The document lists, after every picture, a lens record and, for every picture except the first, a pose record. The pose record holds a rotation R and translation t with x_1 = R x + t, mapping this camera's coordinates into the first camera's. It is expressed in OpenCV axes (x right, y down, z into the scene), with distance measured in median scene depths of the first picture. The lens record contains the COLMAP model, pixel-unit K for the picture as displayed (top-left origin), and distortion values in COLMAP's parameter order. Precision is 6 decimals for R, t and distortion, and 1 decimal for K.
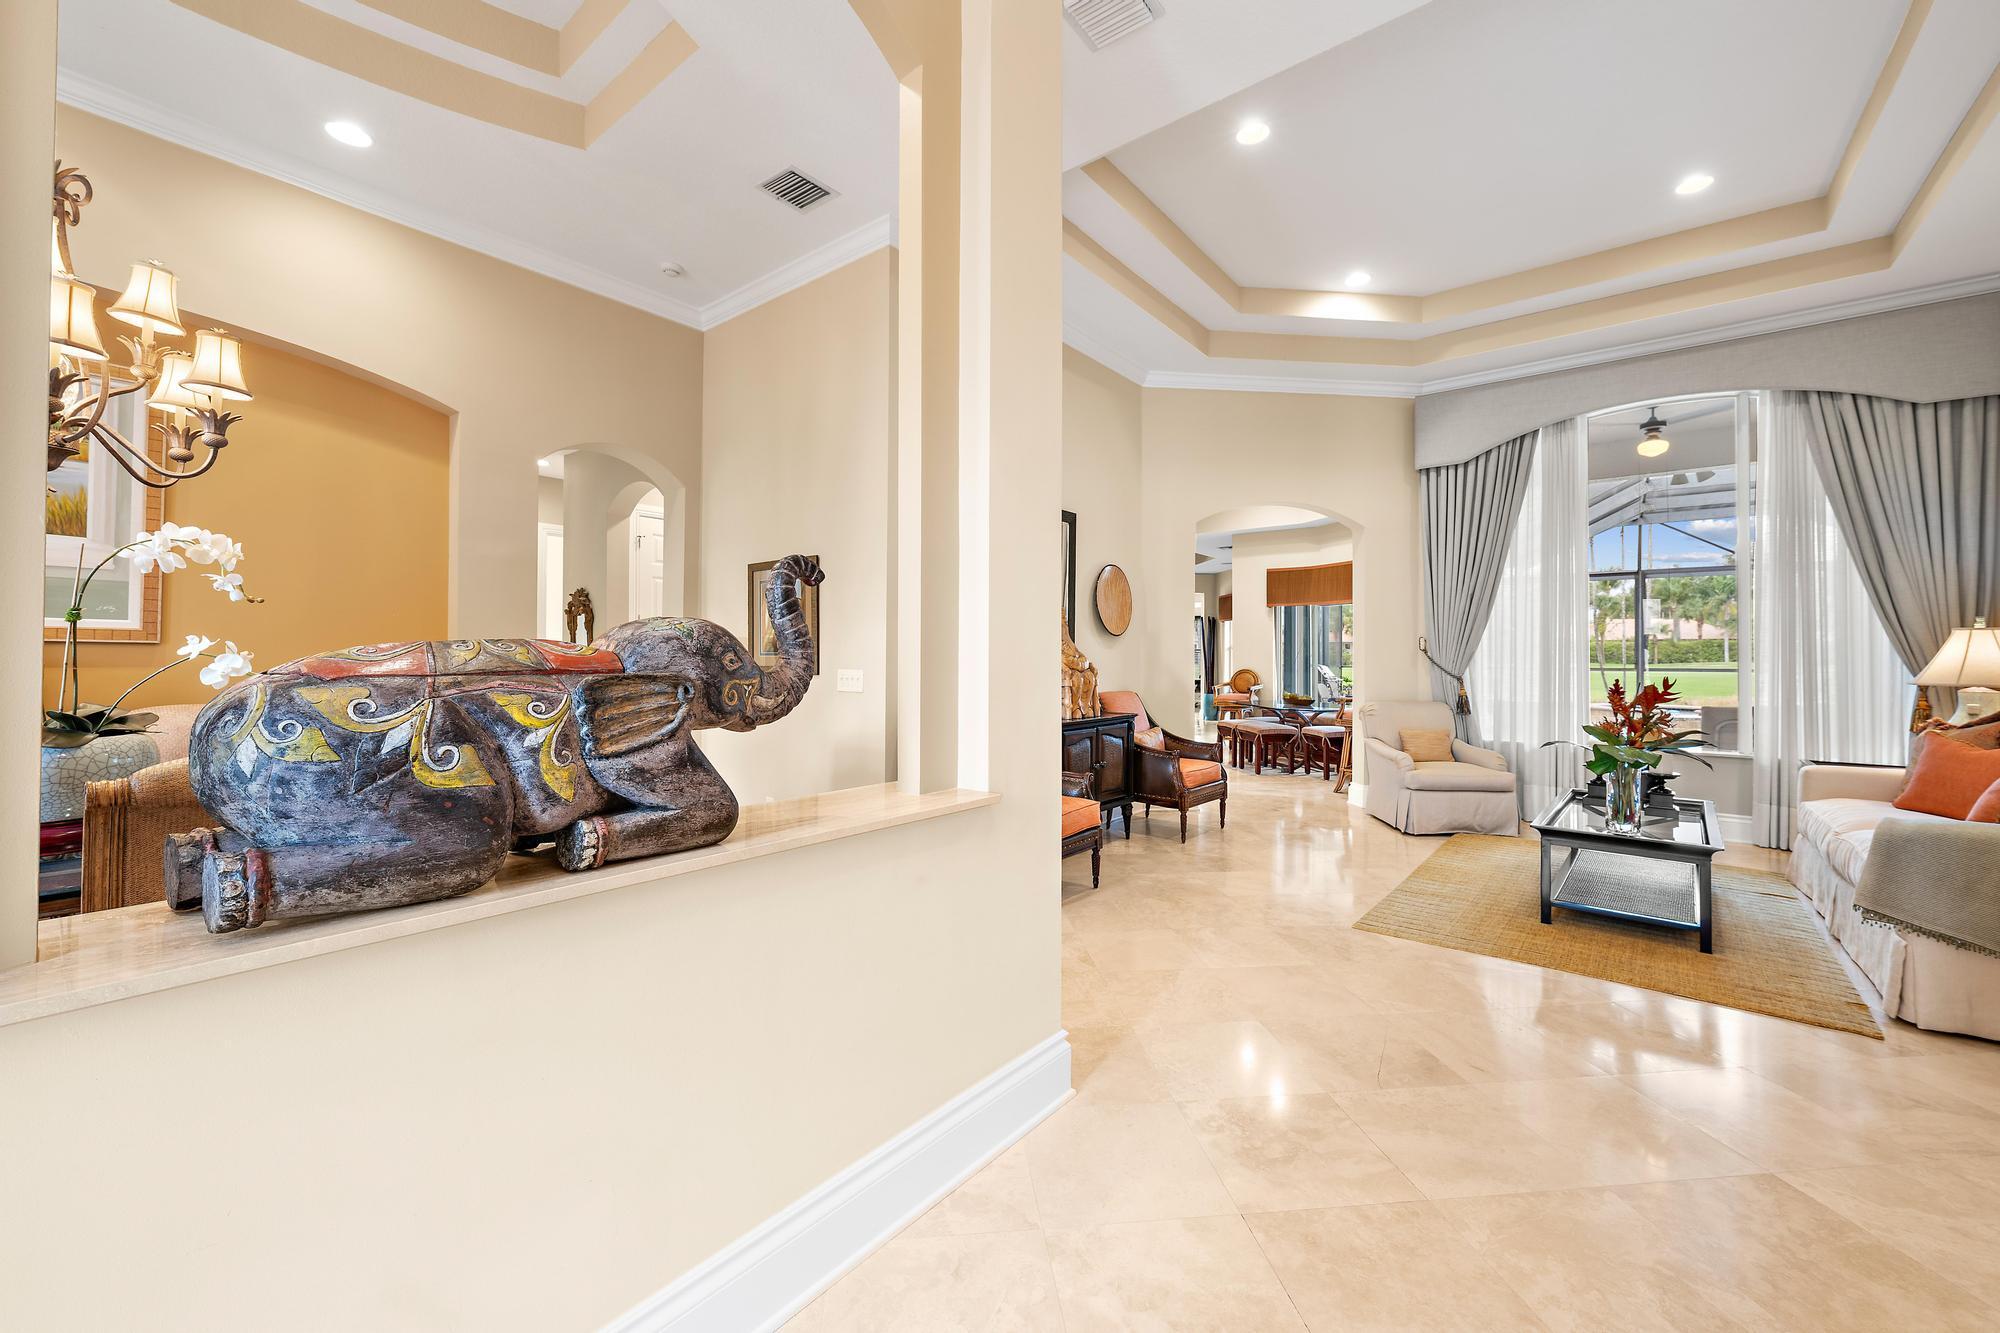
lens RADIAL K [[779.0, 0, 1009.2], [0, 779.0, 647.9], [0, 0, 1]] dist [0.000773, -0.000017]
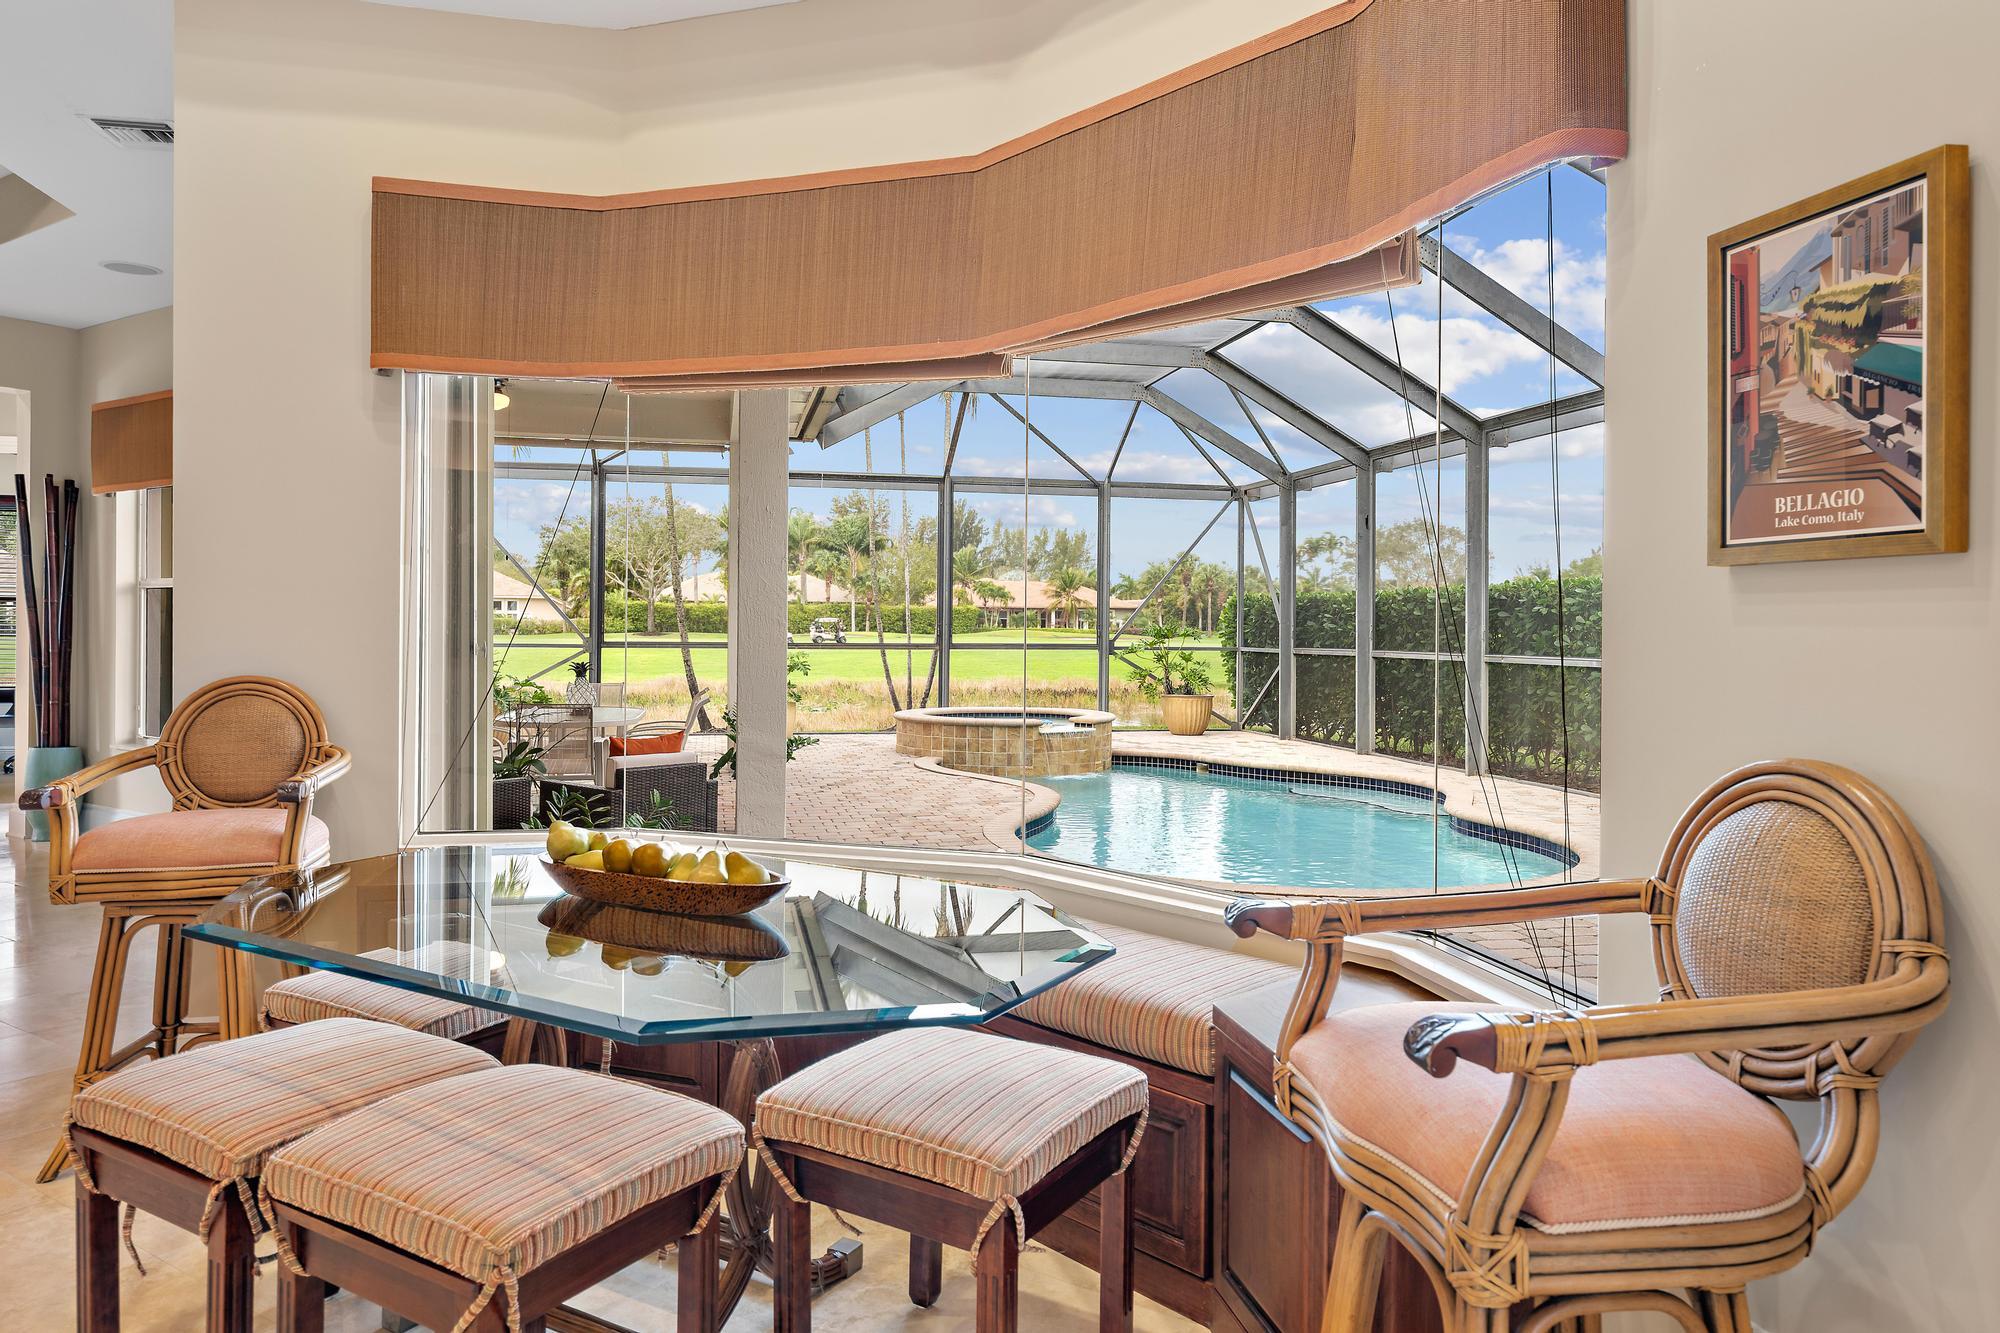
lens RADIAL K [[1267.3, 0, 1008.5], [0, 1267.3, 648.5], [0, 0, 1]] dist [0.005461, 0.000611]
pose [[0.635203, -0.015649, 0.772187, 0.381745], [-0.006806, 0.999642, 0.025857, 0.021705], [-0.772315, -0.021680, 0.634869, 1.398795]]
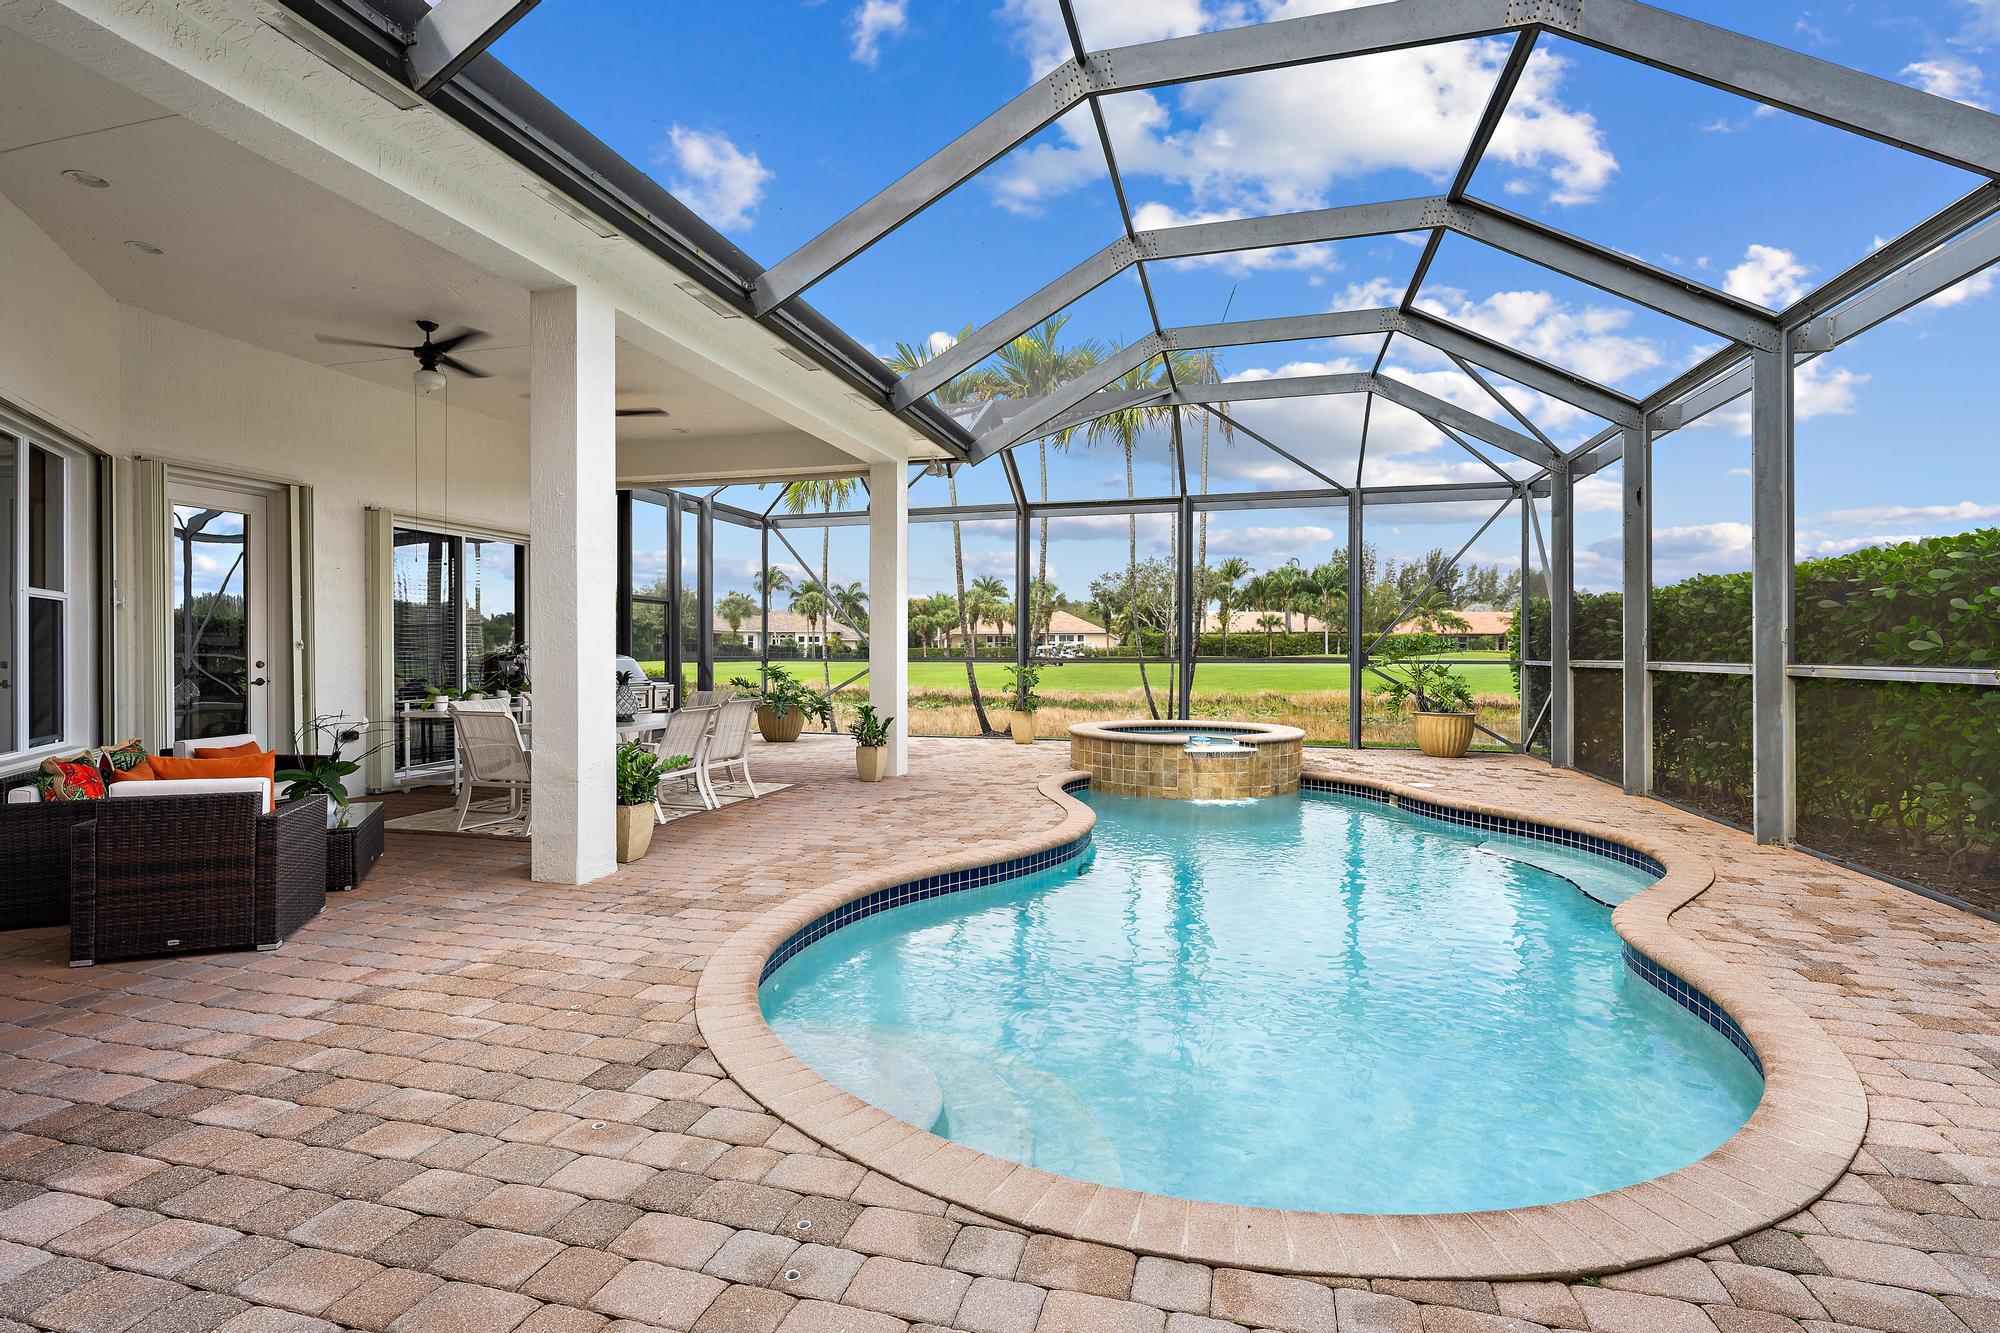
lens RADIAL K [[912.9, 0, 1004.6], [0, 912.9, 655.9], [0, 0, 1]] dist [-0.000176, -0.000300]
pose [[0.920269, -0.009687, 0.391167, 1.587711], [0.004858, 0.999899, 0.013332, 0.062390], [-0.391256, -0.010369, 0.920223, 1.573422]]
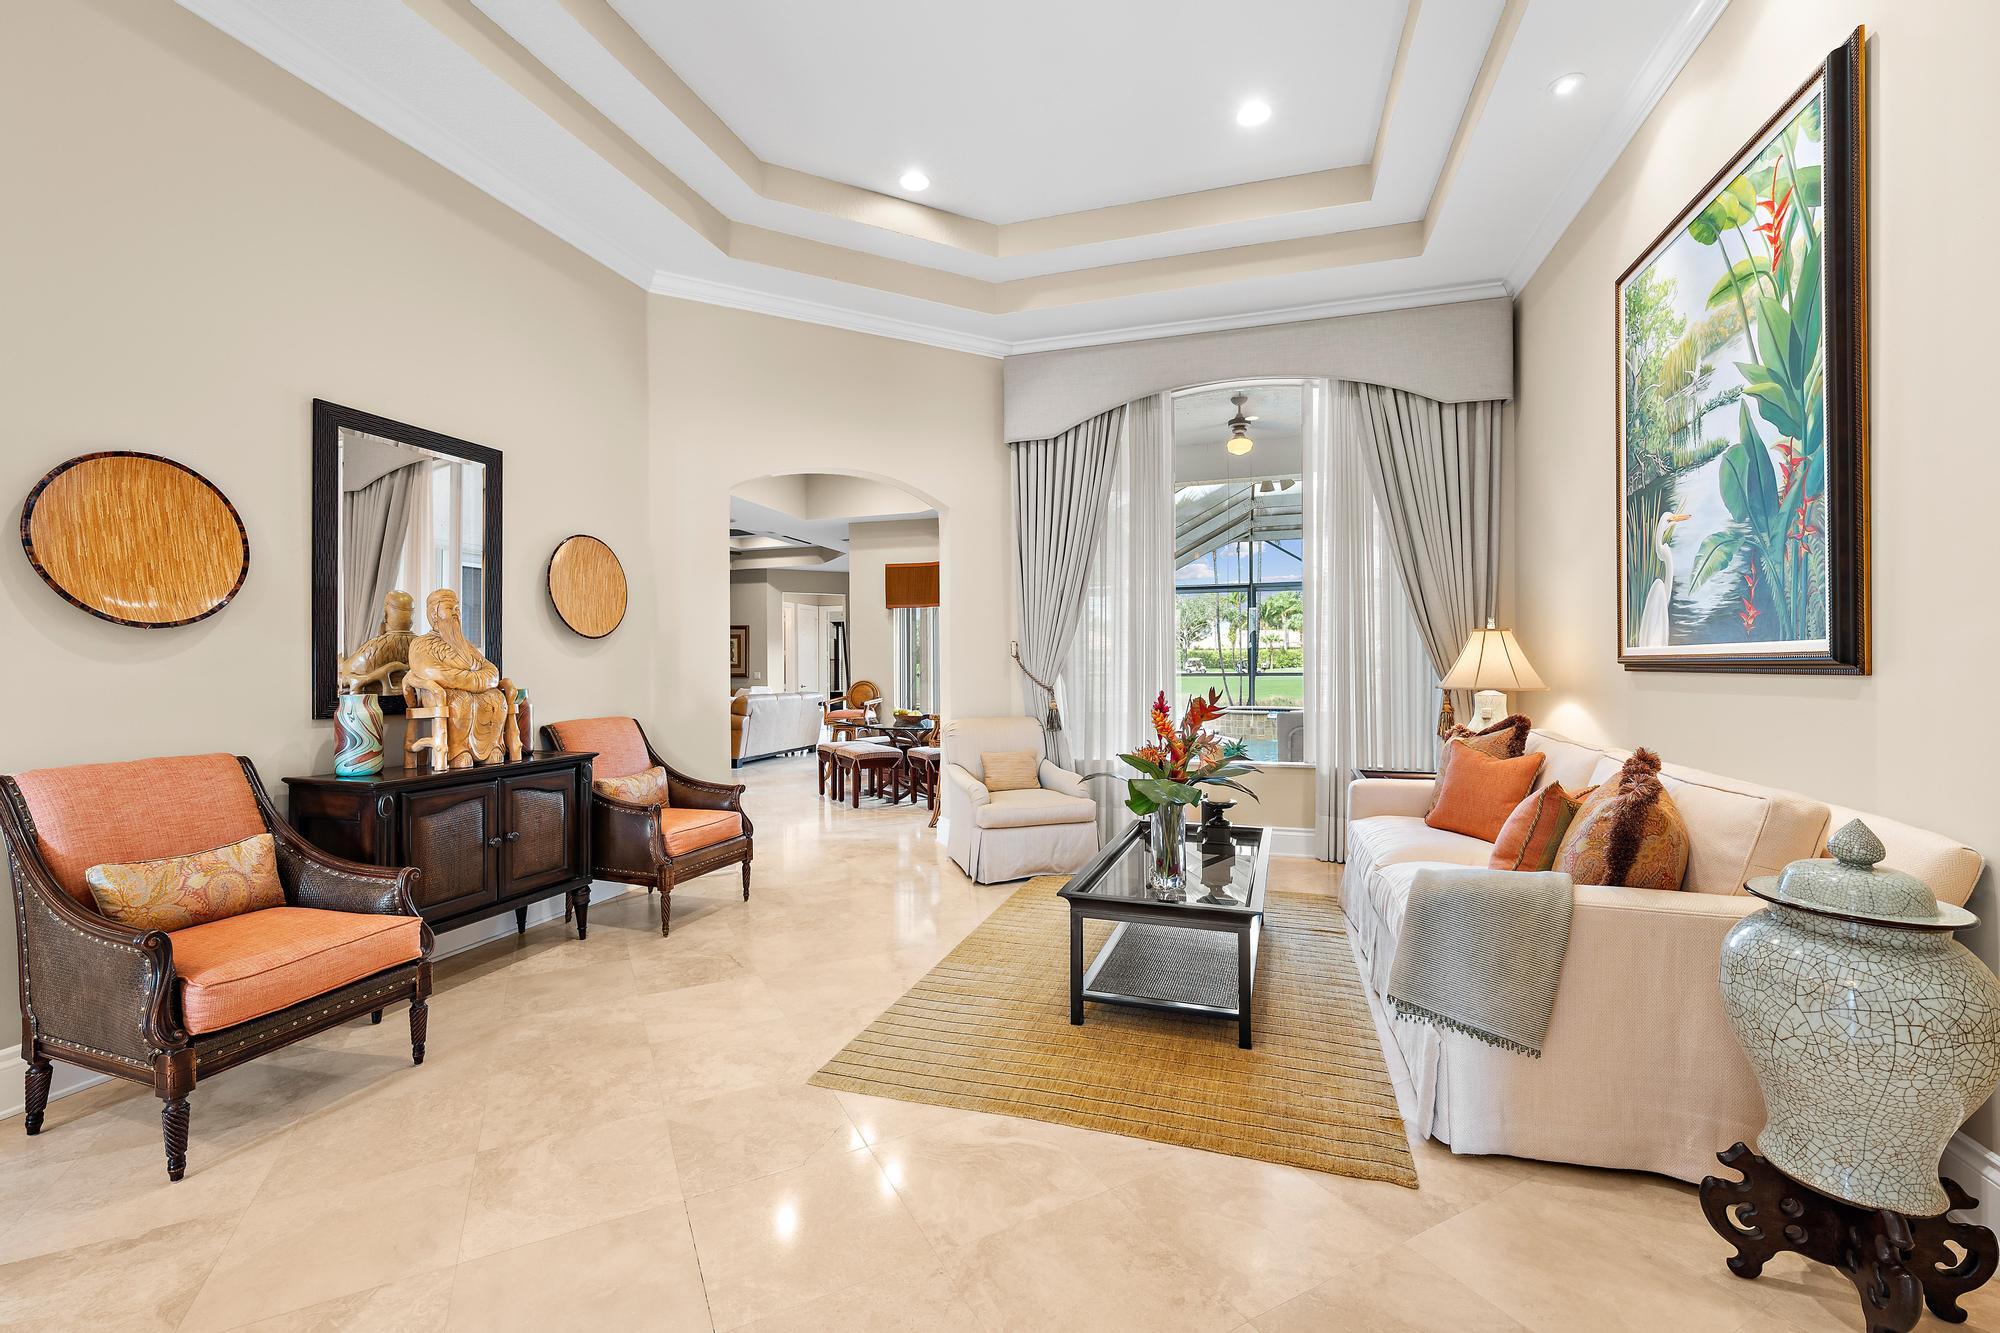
lens RADIAL K [[831.9, 0, 997.3], [0, 831.9, 663.4], [0, 0, 1]] dist [-0.003913, -0.000129]
pose [[0.930733, -0.008663, 0.365598, 0.229375], [0.005832, 0.999944, 0.008845, 0.002914], [-0.365654, -0.006100, 0.930731, 0.204633]]
